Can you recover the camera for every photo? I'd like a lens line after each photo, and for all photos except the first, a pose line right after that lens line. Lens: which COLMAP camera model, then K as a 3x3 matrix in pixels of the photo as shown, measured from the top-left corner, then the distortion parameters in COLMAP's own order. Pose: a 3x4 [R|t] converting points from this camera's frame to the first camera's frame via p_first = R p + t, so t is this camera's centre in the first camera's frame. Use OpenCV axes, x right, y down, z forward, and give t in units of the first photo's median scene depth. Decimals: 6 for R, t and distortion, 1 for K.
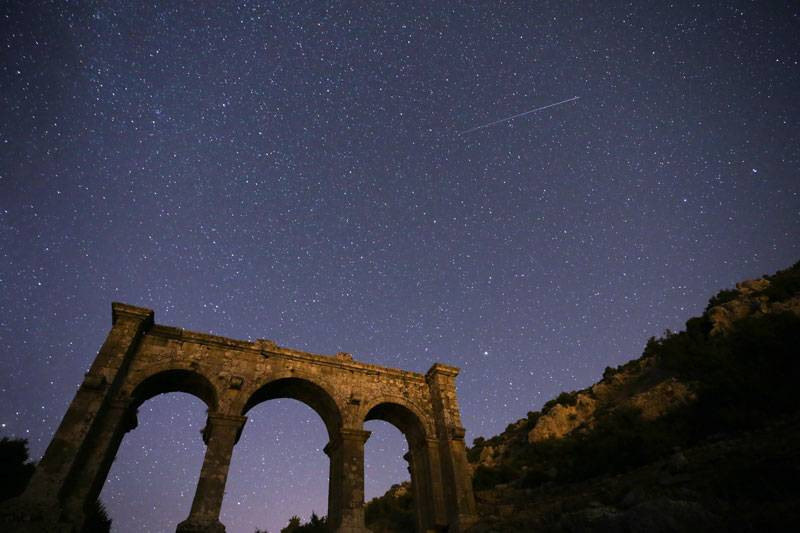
lens RADIAL K [[417.5, 0, 400.0], [0, 417.5, 266.5], [0, 0, 1]] dist [-0.011299, 0.013049]
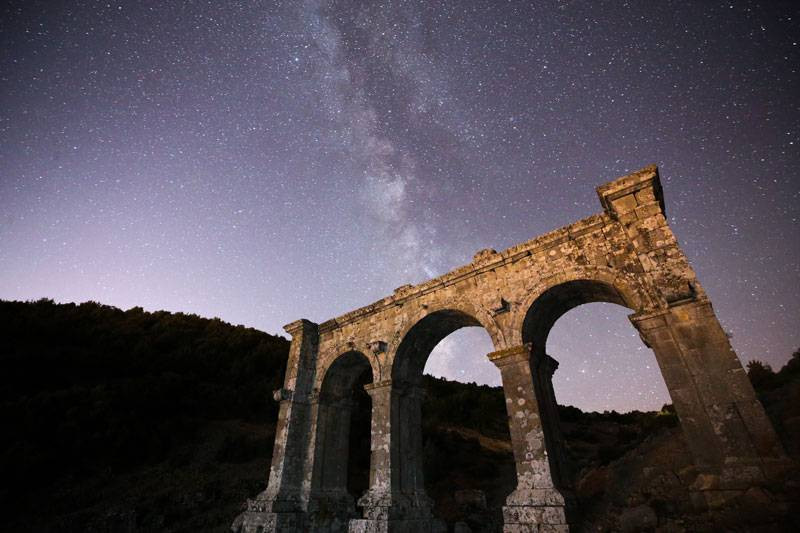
lens RADIAL K [[379.4, 0, 400.0], [0, 379.4, 266.5], [0, 0, 1]] dist [-0.002657, 0.000359]
pose [[0.427119, -0.424661, -0.798268, 0.363591], [0.619740, 0.780349, -0.083532, 0.215472], [0.658401, -0.459041, 0.596482, 0.541909]]
